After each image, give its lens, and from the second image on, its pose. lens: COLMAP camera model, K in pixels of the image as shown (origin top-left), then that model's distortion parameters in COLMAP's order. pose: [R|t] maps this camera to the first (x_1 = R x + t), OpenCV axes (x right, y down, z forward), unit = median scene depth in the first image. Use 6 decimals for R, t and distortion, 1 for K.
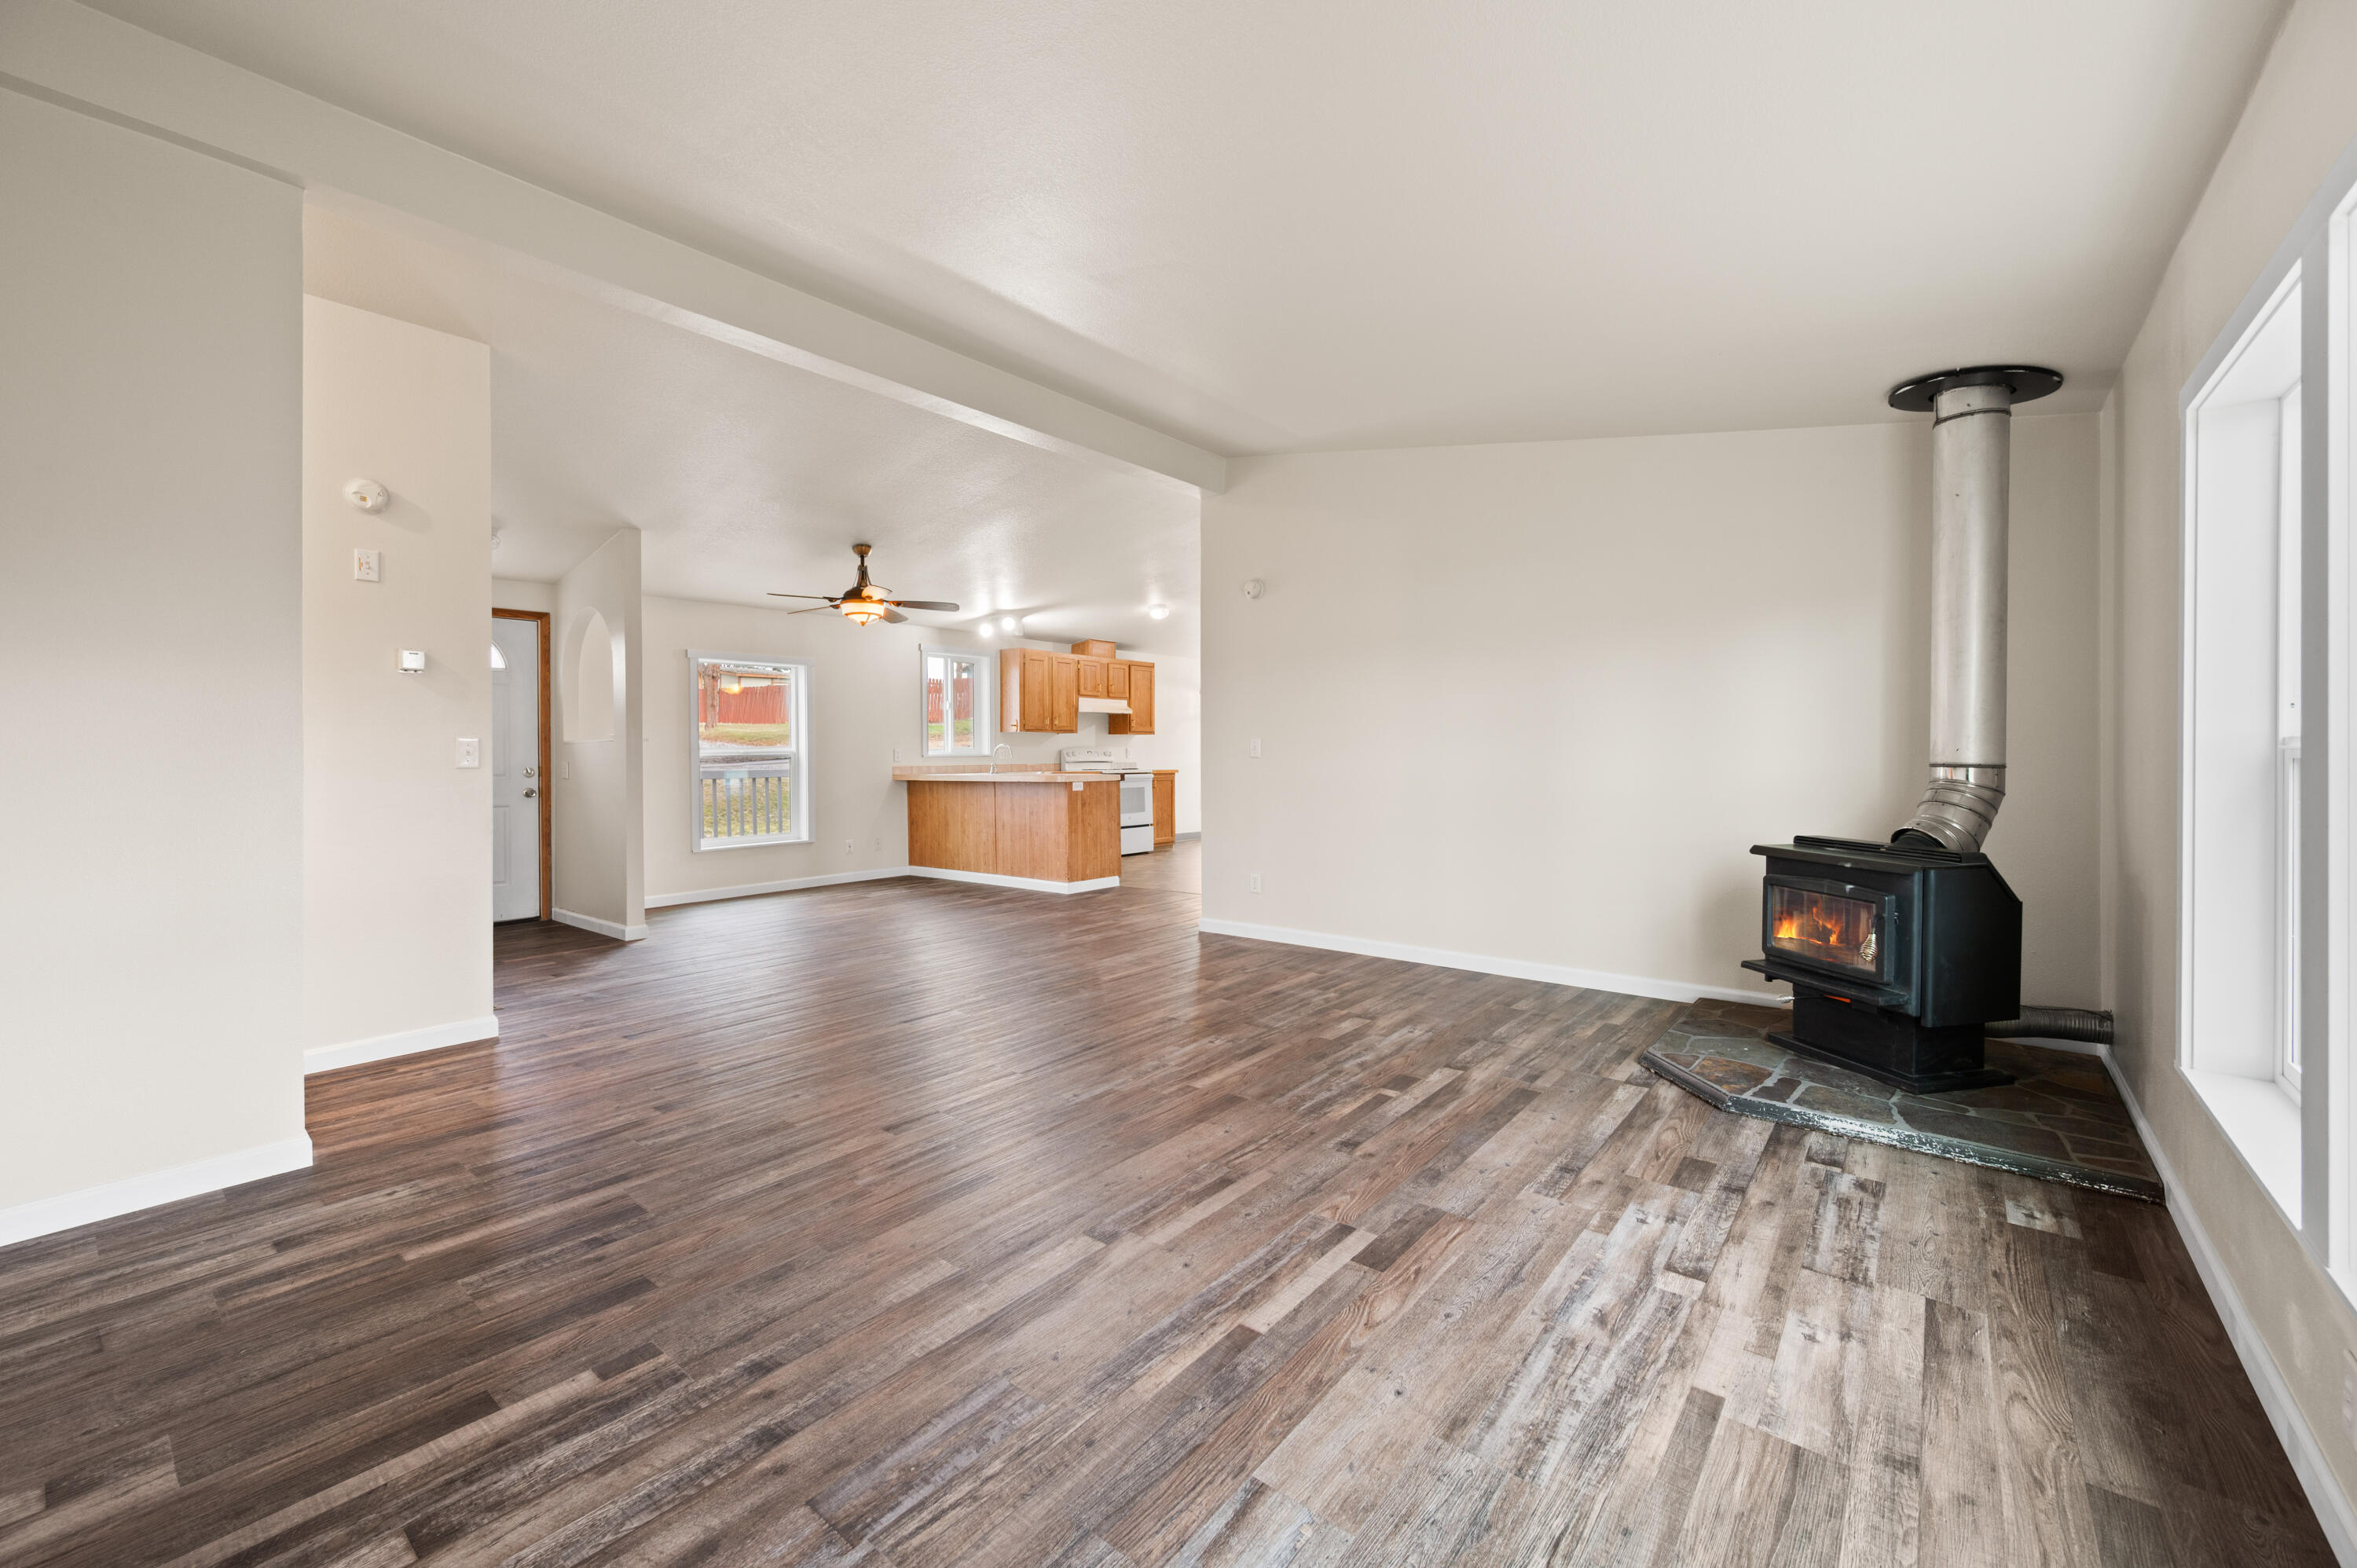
lens RADIAL K [[942.1, 0, 1176.5], [0, 942.1, 747.5], [0, 0, 1]] dist [-0.003592, 0.000854]
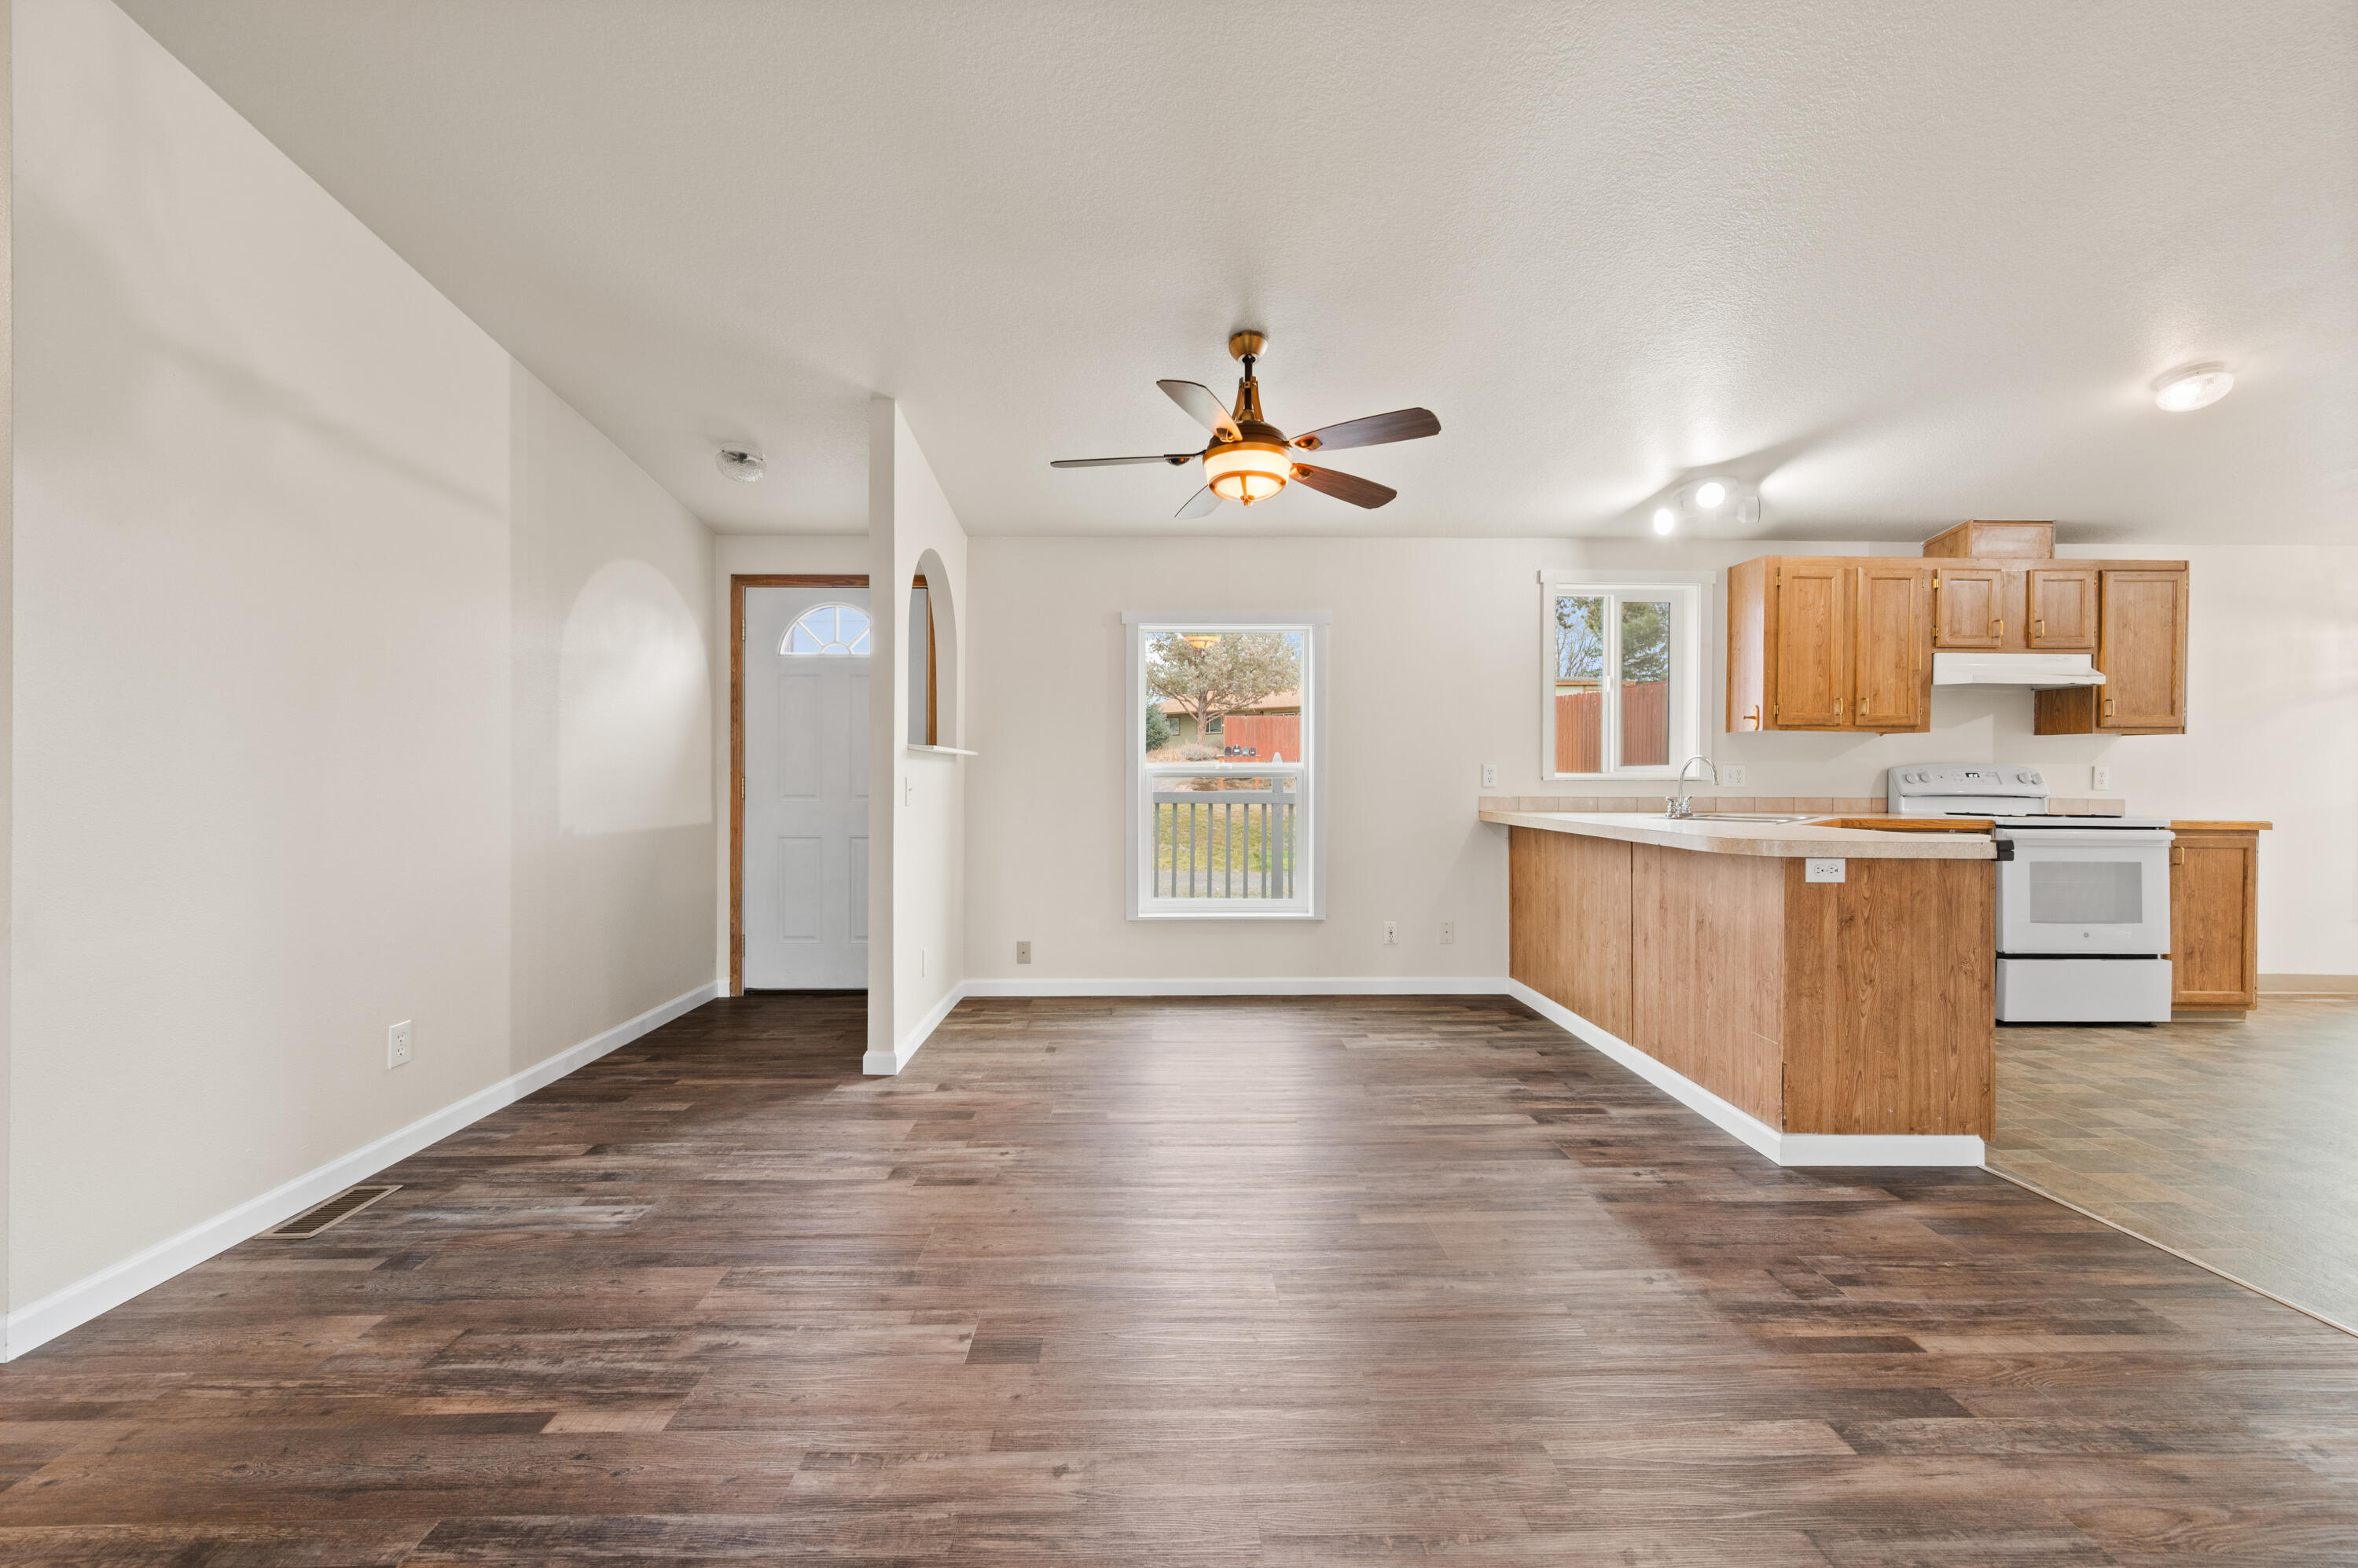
lens RADIAL K [[942.5, 0, 1171.7], [0, 942.5, 781.9], [0, 0, 1]] dist [-0.003592, 0.000854]
pose [[0.642525, 0.020012, -0.766004, 0.021373], [-0.004499, 0.999740, 0.022345, -0.000175], [0.766252, -0.010911, 0.642448, 1.295306]]
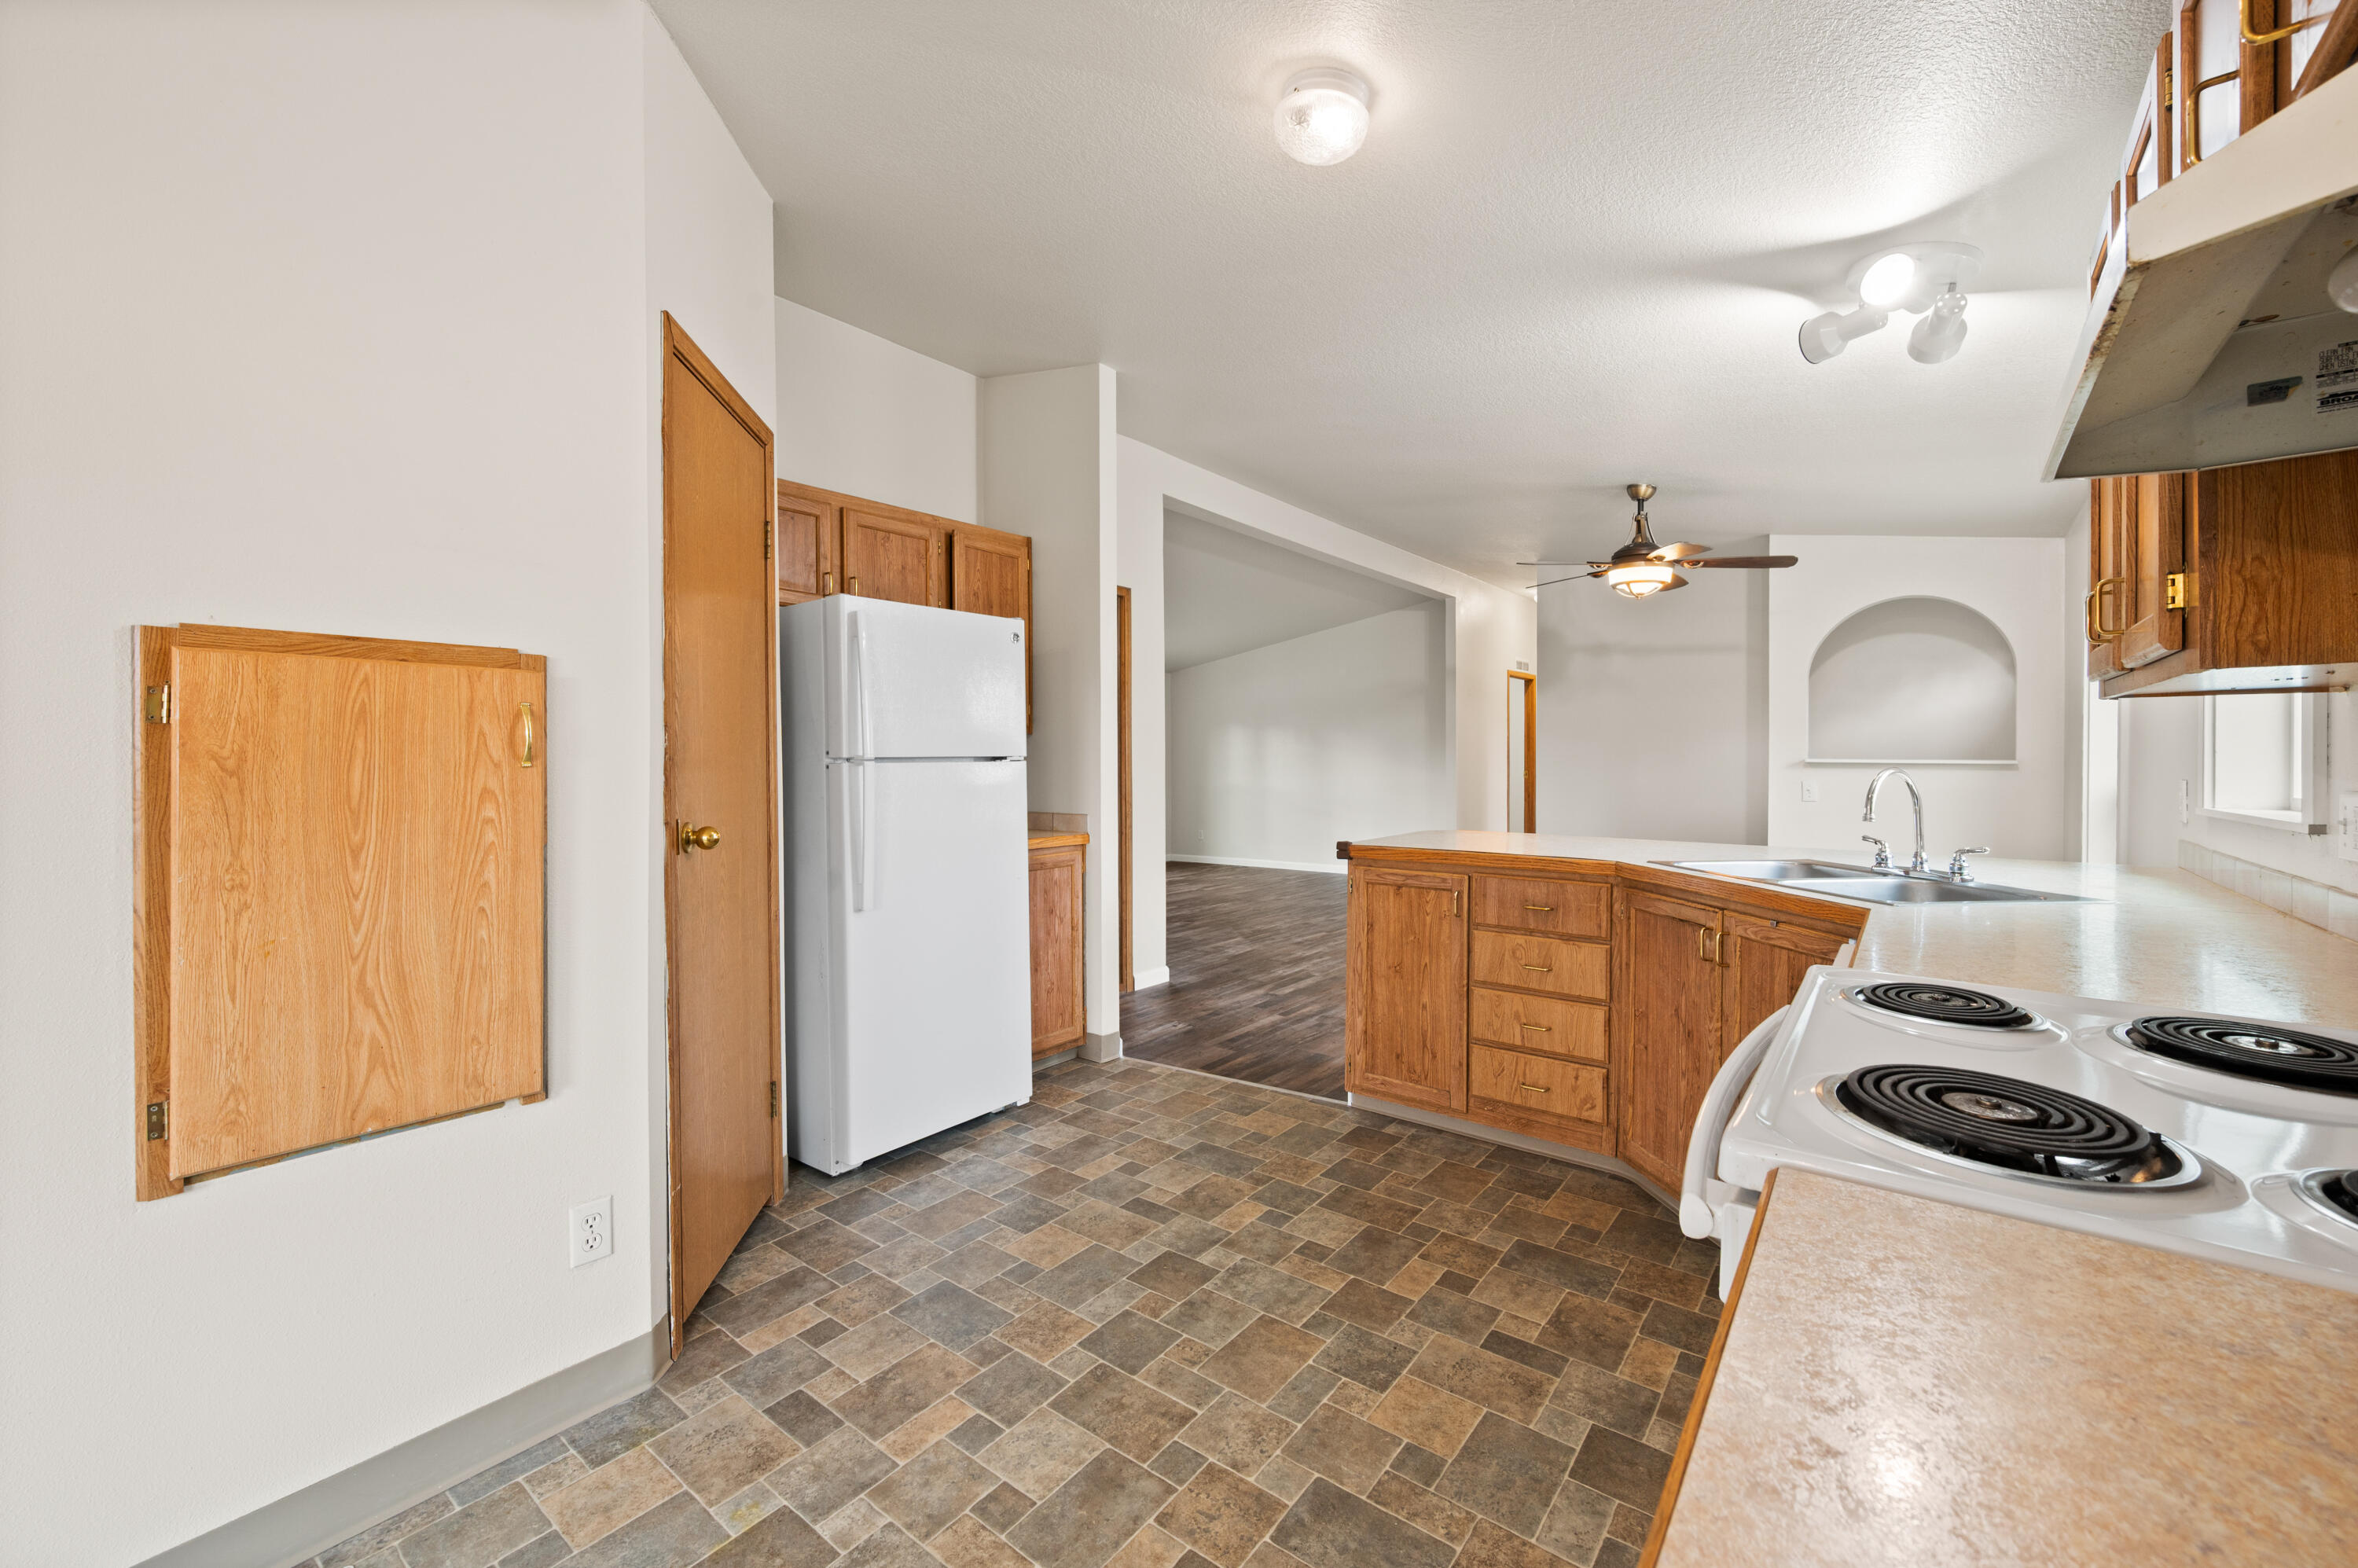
lens RADIAL K [[942.5, 0, 1164.3], [0, 942.5, 759.0], [0, 0, 1]] dist [-0.003592, 0.000854]
pose [[-0.999936, 0.011058, -0.002260, 0.050013], [0.011074, 0.999912, -0.007260, -0.015608], [0.002179, -0.007284, -0.999971, 3.332538]]
